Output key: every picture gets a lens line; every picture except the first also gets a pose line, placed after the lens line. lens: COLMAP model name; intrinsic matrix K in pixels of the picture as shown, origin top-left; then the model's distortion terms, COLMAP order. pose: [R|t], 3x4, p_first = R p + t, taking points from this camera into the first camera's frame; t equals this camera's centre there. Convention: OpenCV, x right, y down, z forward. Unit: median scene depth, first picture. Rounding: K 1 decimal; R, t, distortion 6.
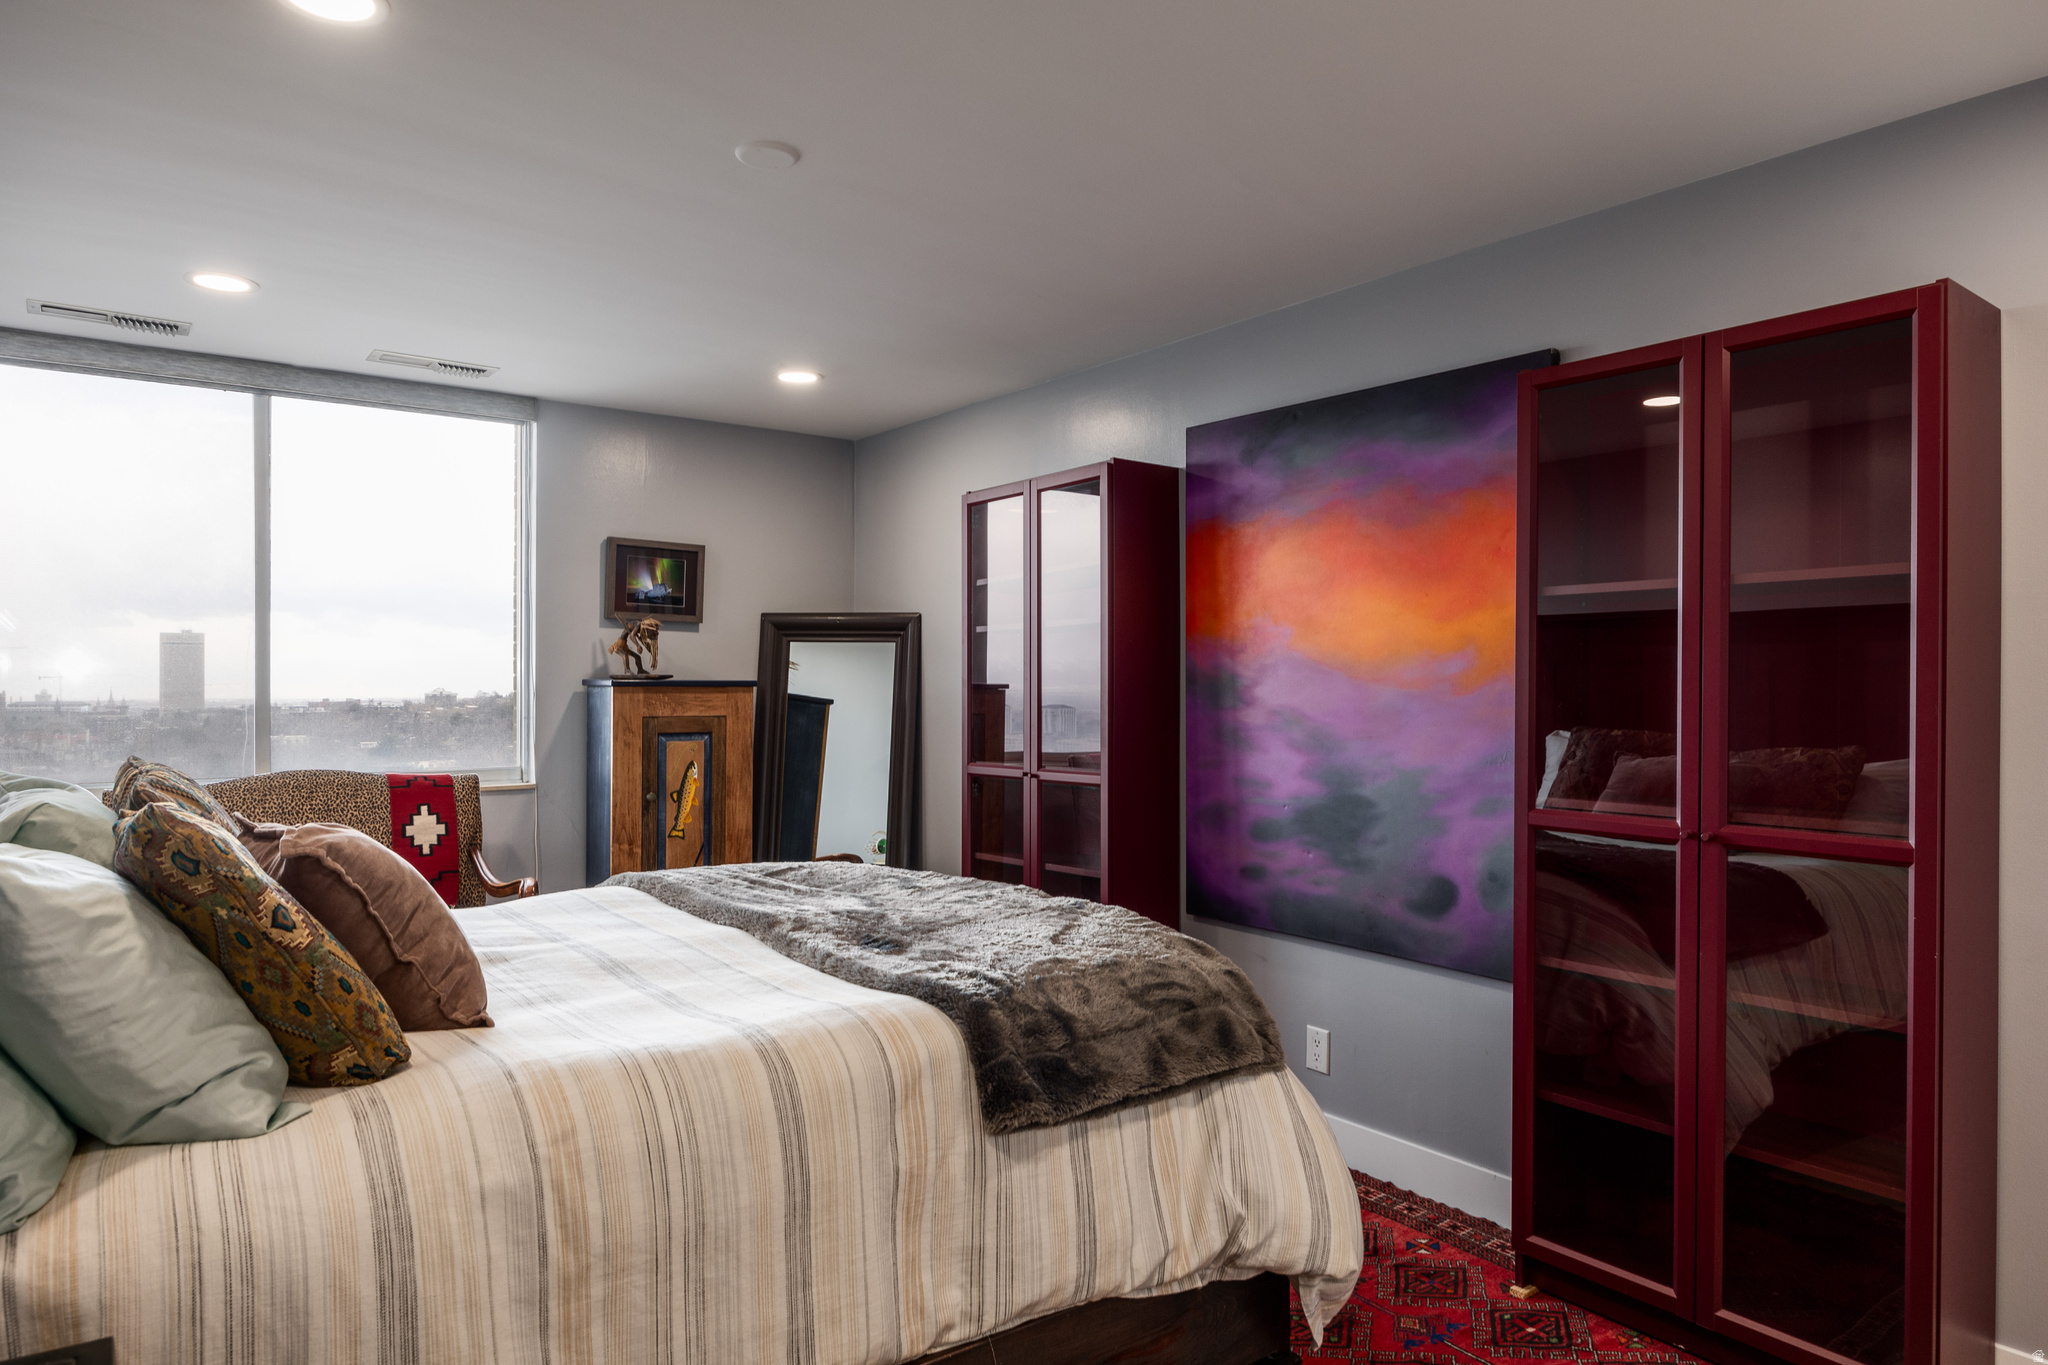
lens RADIAL K [[1262.6, 0, 1022.2], [0, 1262.6, 688.9], [0, 0, 1]] dist [-0.002762, -0.000364]
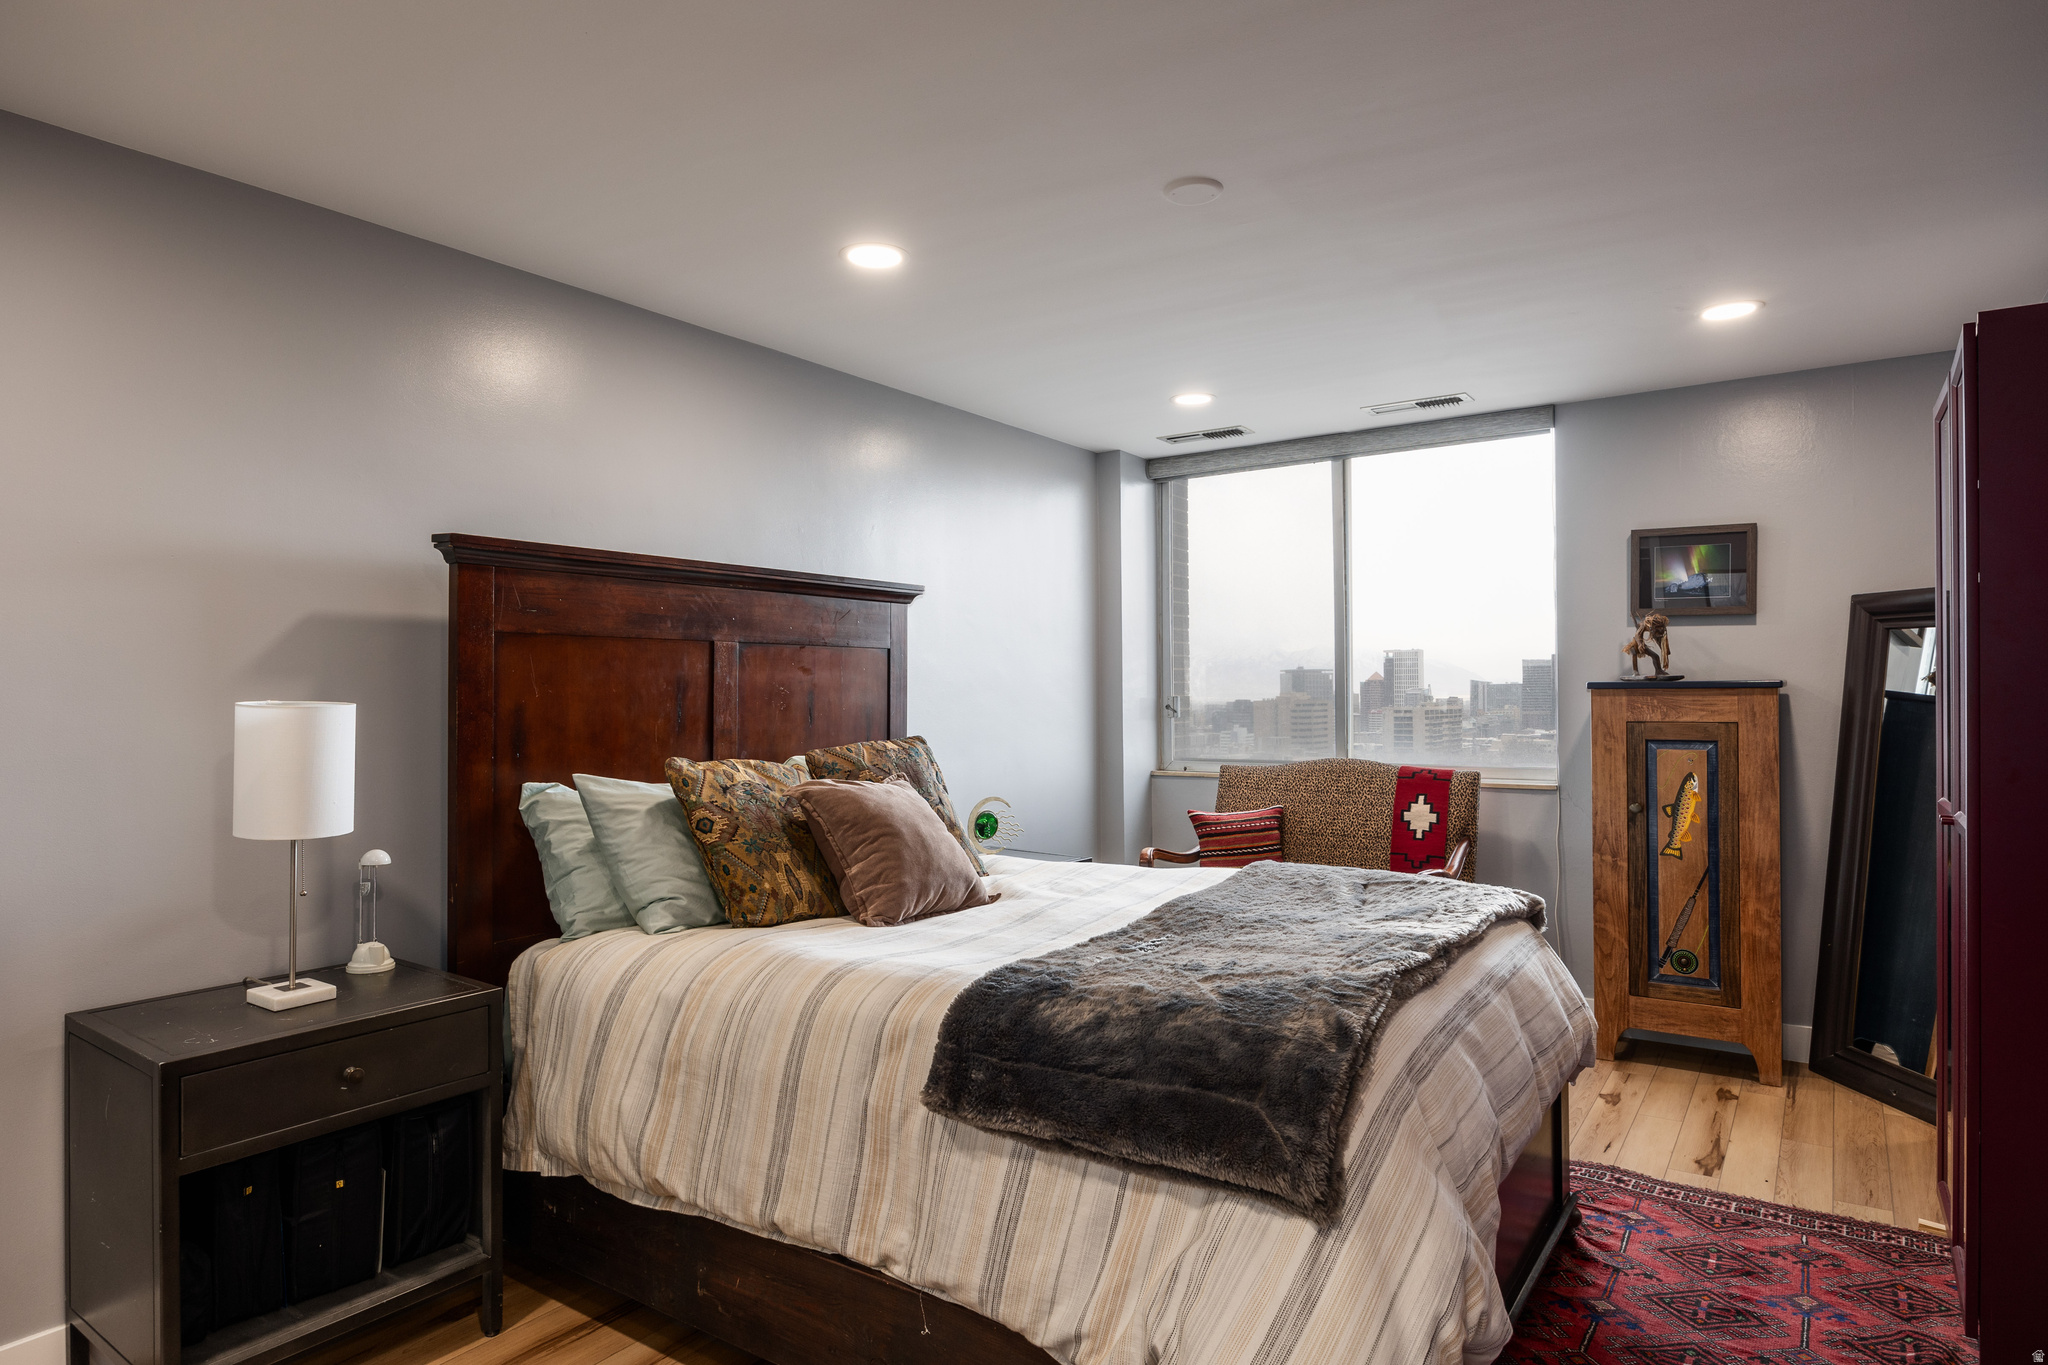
lens RADIAL K [[1180.4, 0, 1023.4], [0, 1180.4, 686.9], [0, 0, 1]] dist [-0.007975, -0.000344]
pose [[0.306412, -0.006568, -0.951876, 0.409163], [0.006190, 0.999969, -0.004907, -0.001786], [0.951879, -0.004388, 0.306443, 0.325092]]
